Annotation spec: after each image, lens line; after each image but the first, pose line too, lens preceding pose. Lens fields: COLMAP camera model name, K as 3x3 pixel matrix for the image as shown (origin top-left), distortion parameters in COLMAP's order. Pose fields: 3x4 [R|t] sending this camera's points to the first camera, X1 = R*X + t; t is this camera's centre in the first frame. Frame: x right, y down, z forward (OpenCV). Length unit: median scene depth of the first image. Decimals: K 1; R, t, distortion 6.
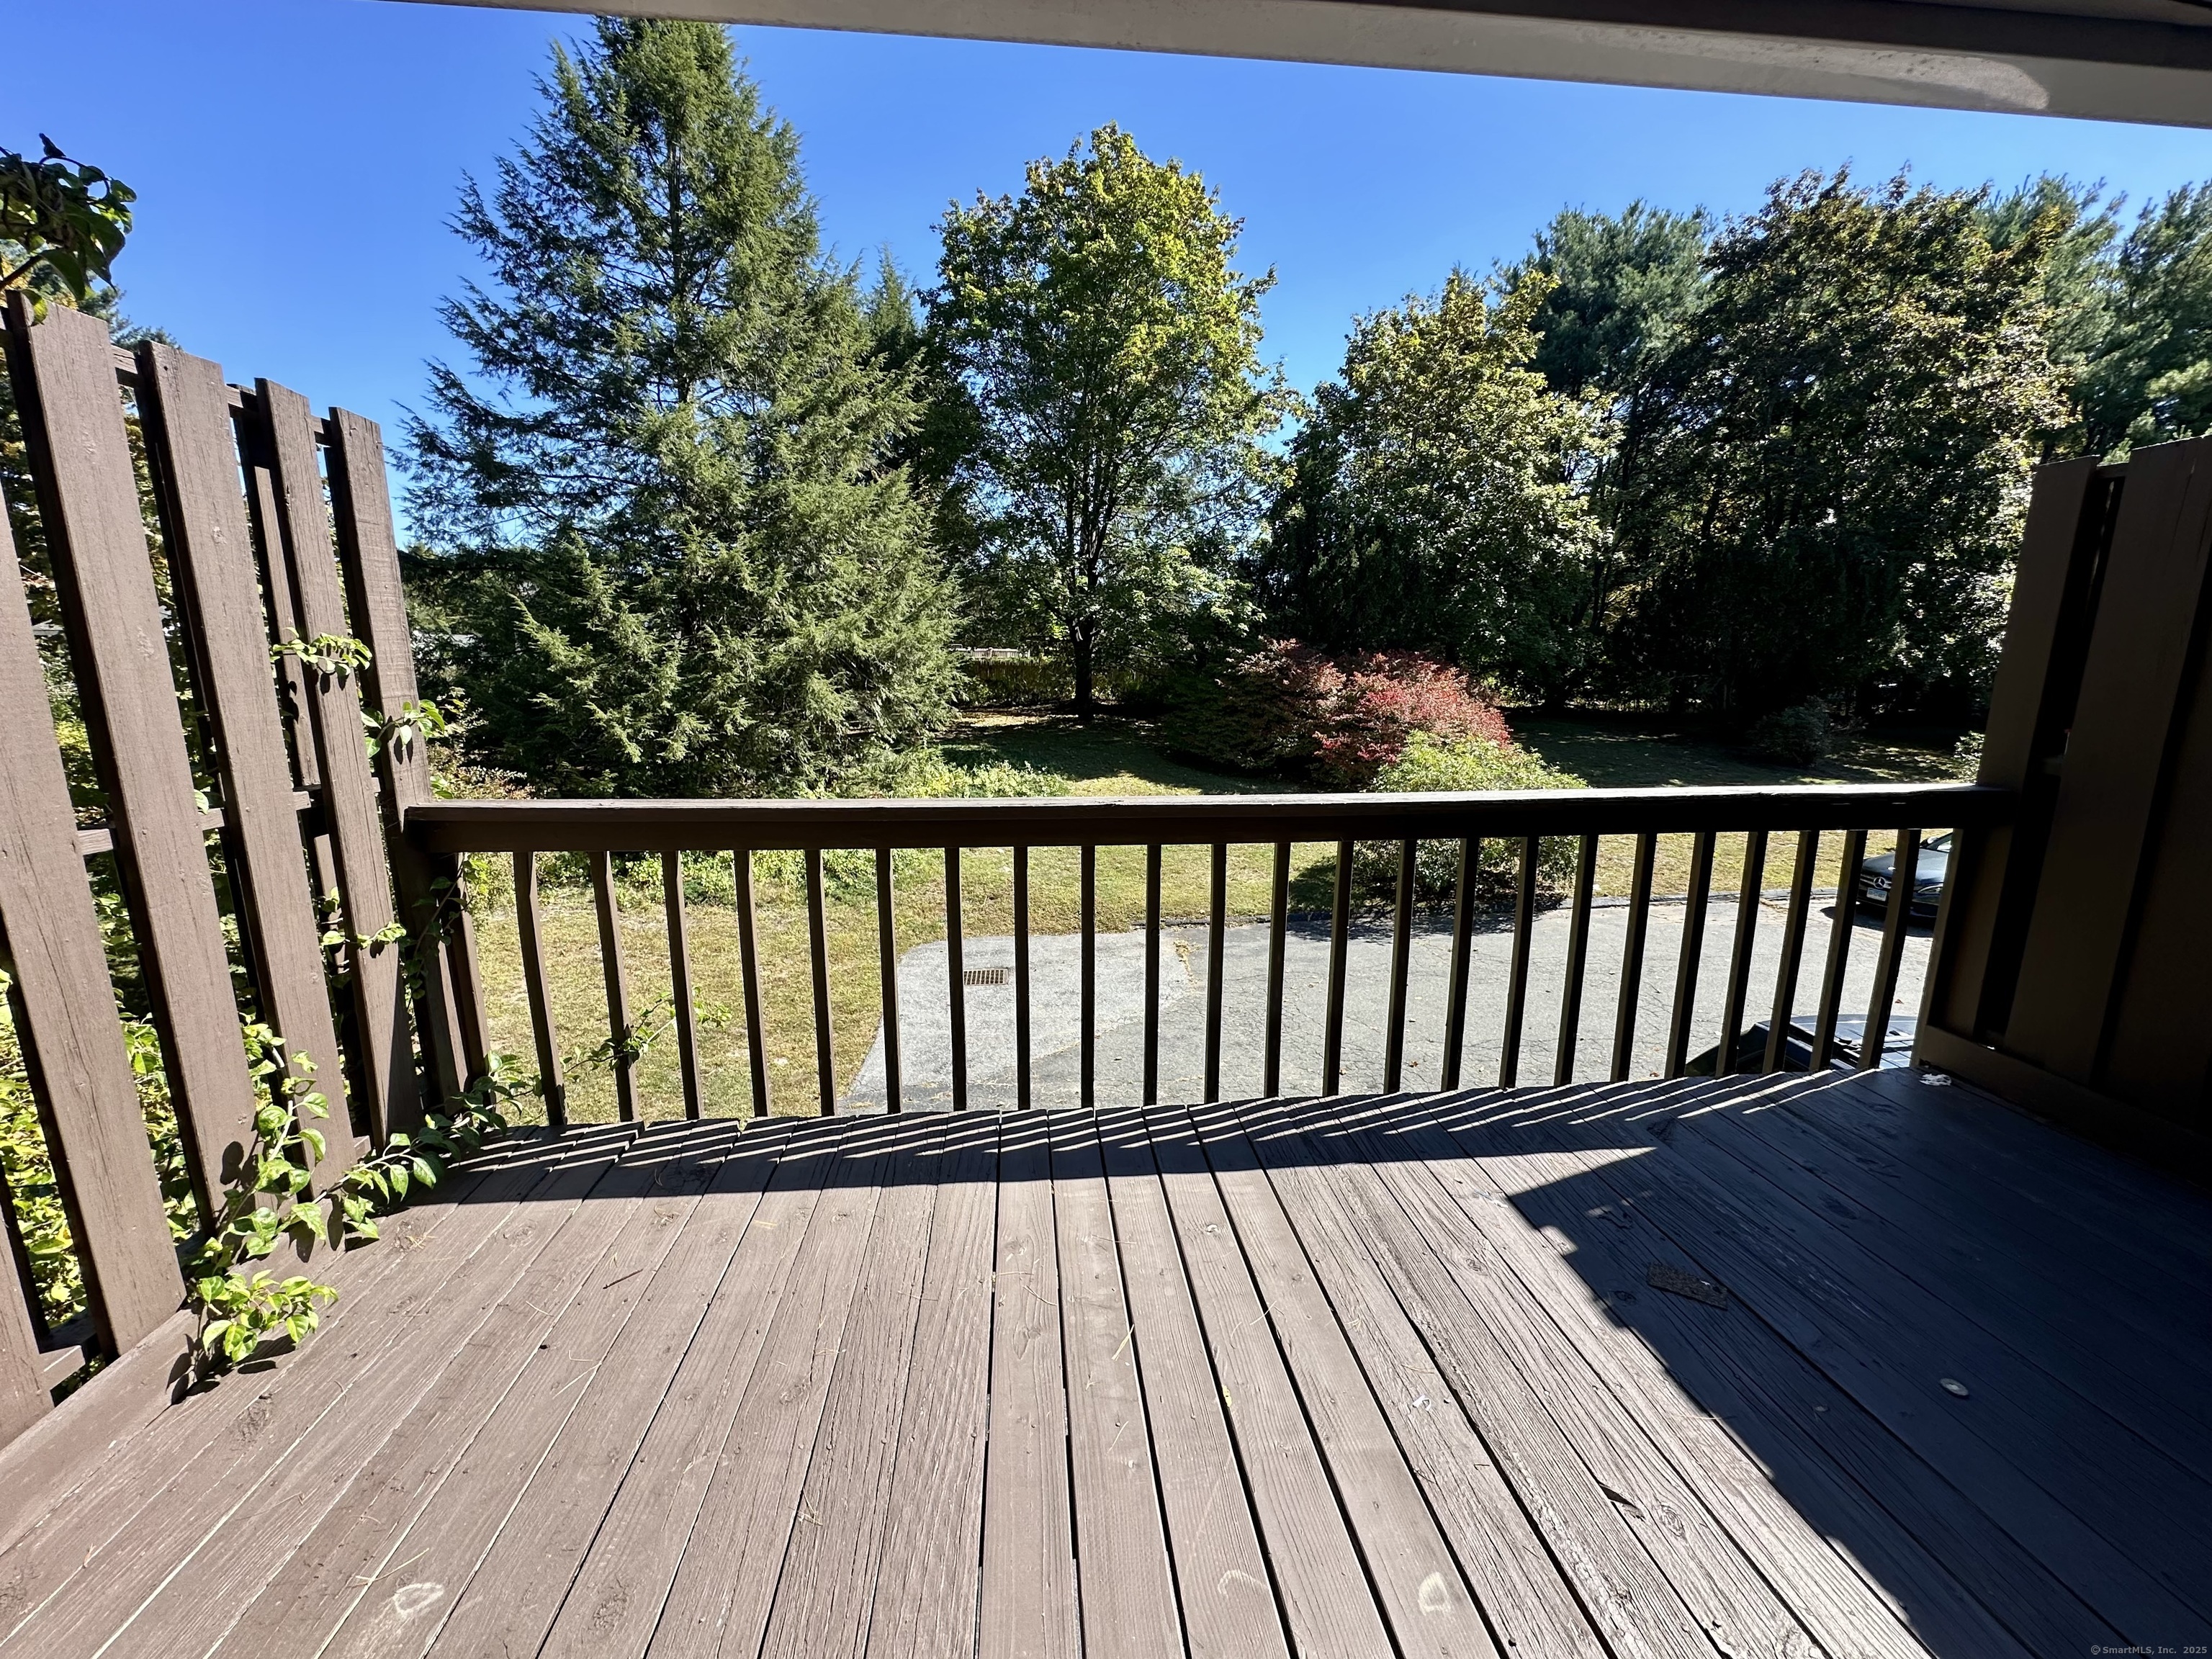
lens RADIAL K [[884.2, 0, 1106.0], [0, 884.2, 829.5], [0, 0, 1]] dist [-0.002237, 0.000455]
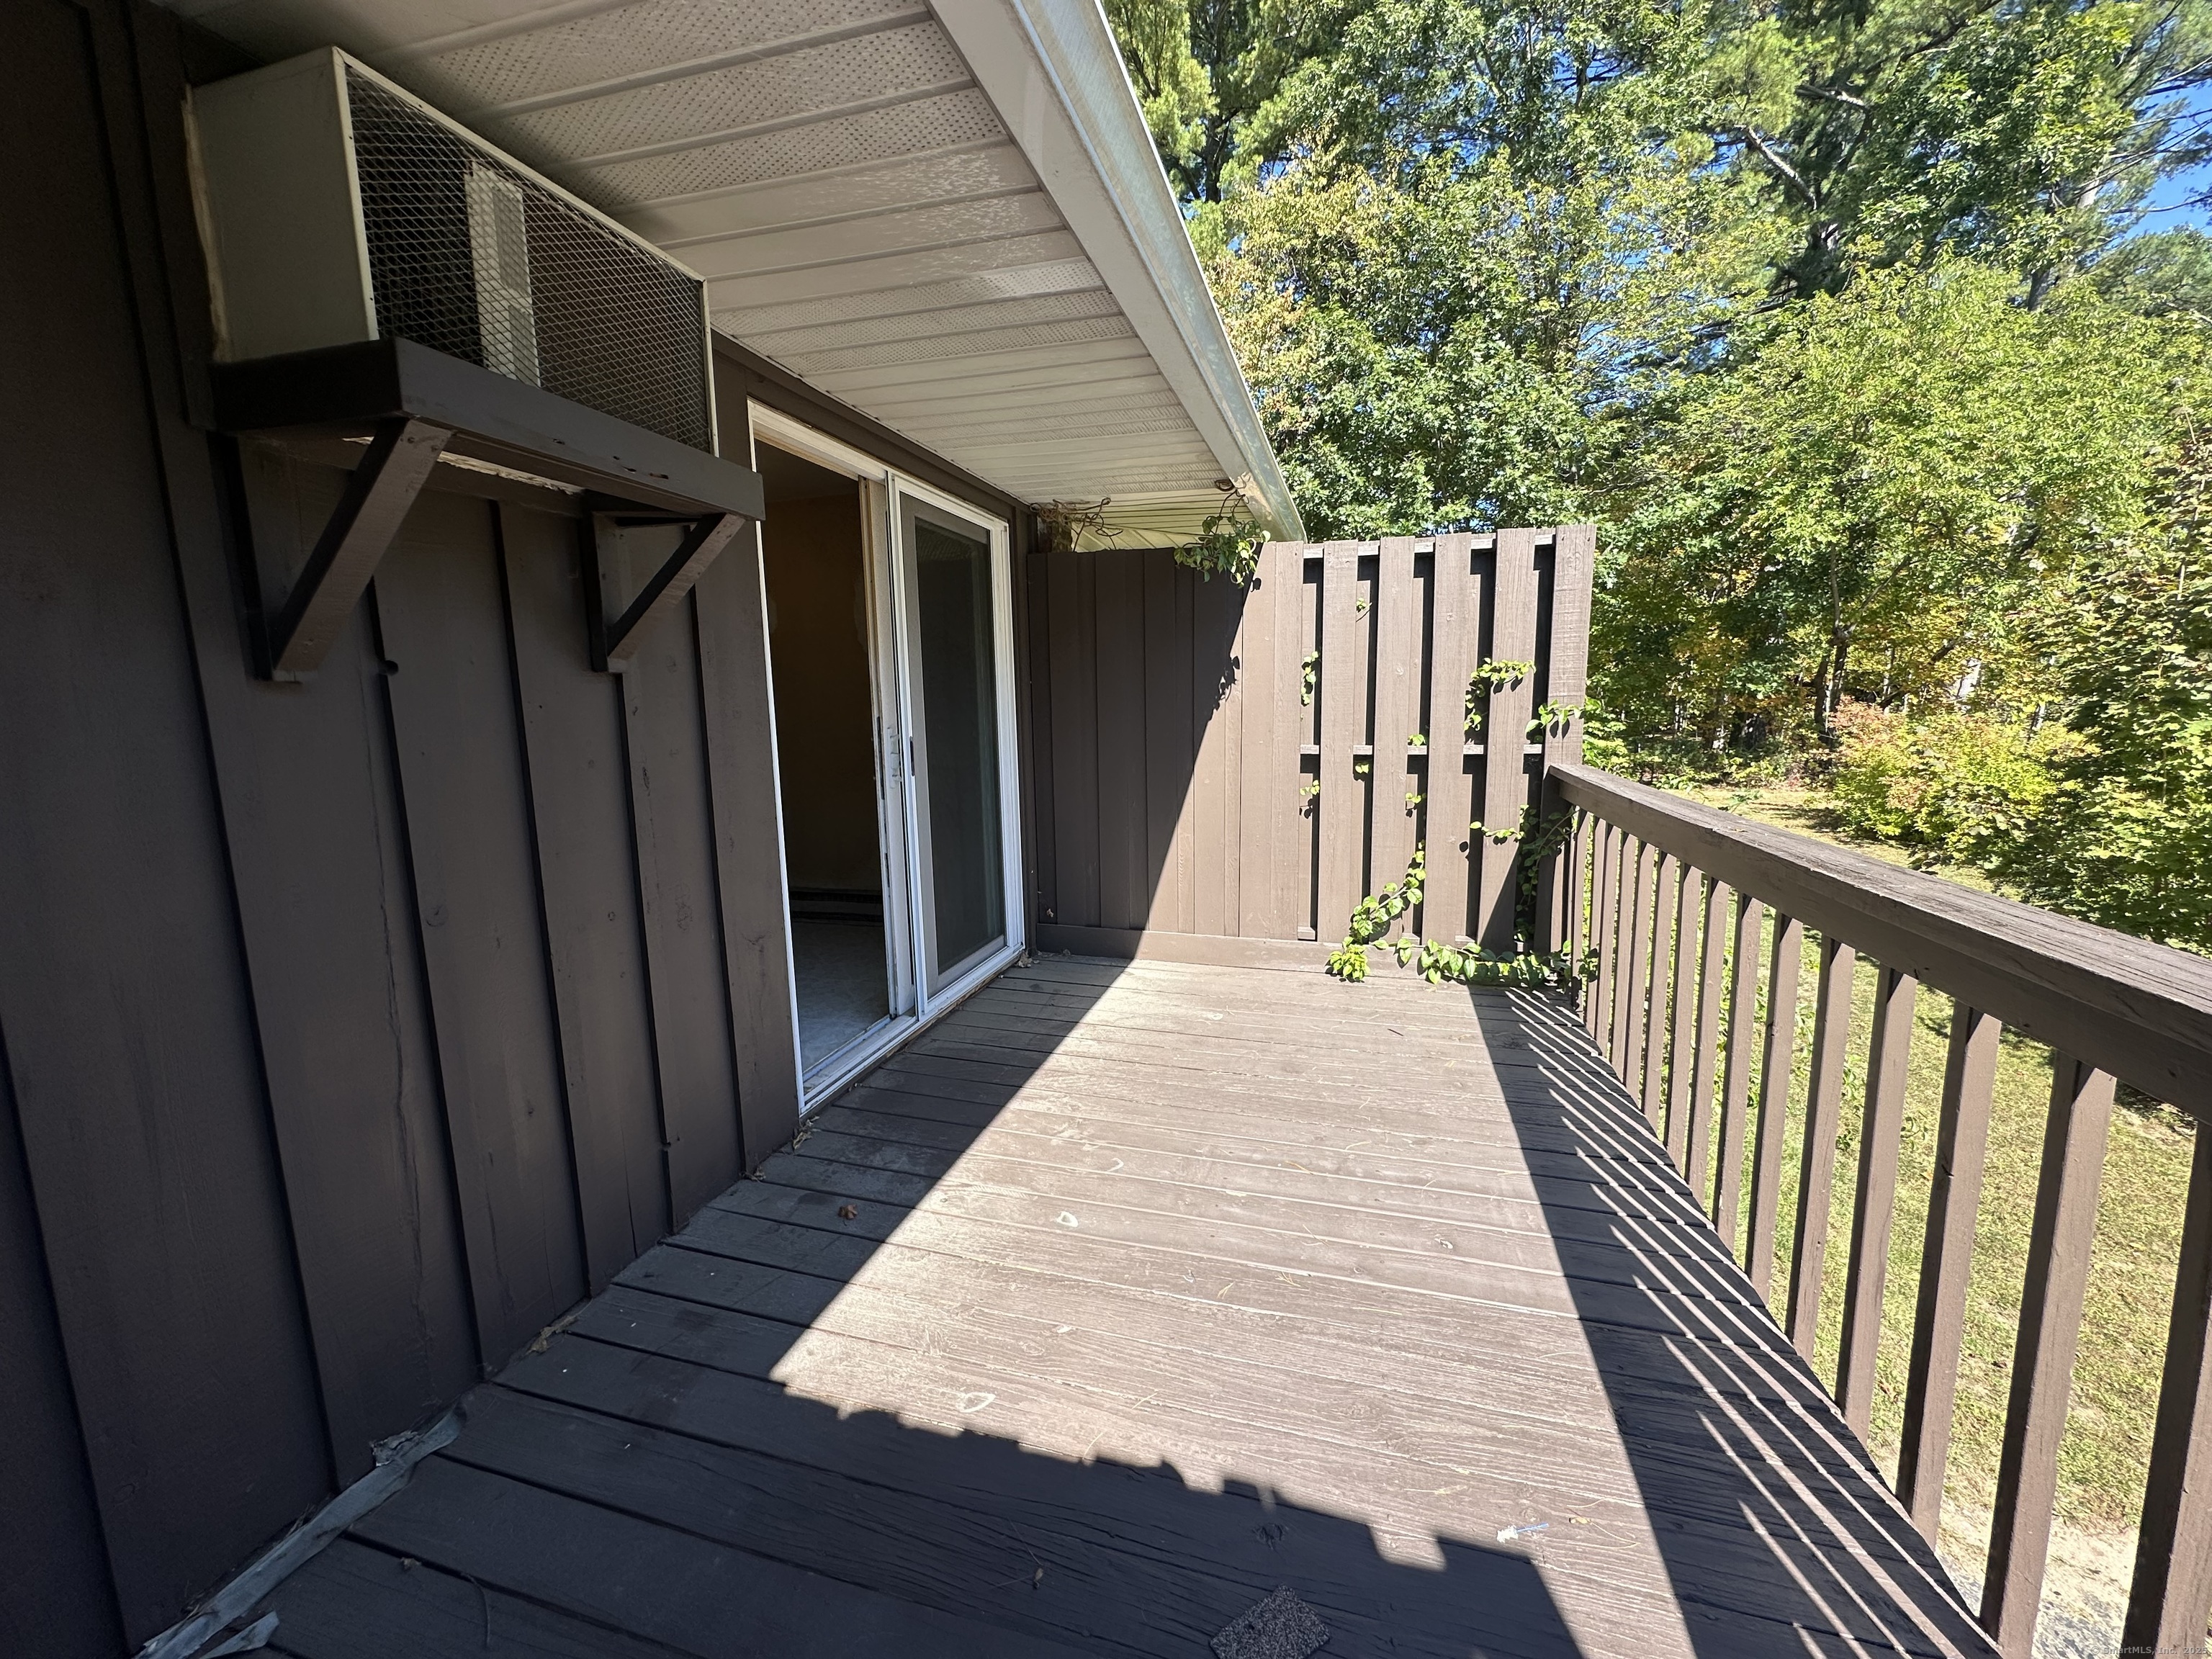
lens RADIAL K [[884.2, 0, 1106.0], [0, 884.2, 829.5], [0, 0, 1]] dist [-0.002237, 0.000455]
pose [[-0.367142, 0.130322, -0.920990, 1.025395], [-0.168856, 0.964347, 0.203769, -0.105040], [0.914710, 0.230327, -0.332047, 0.840430]]
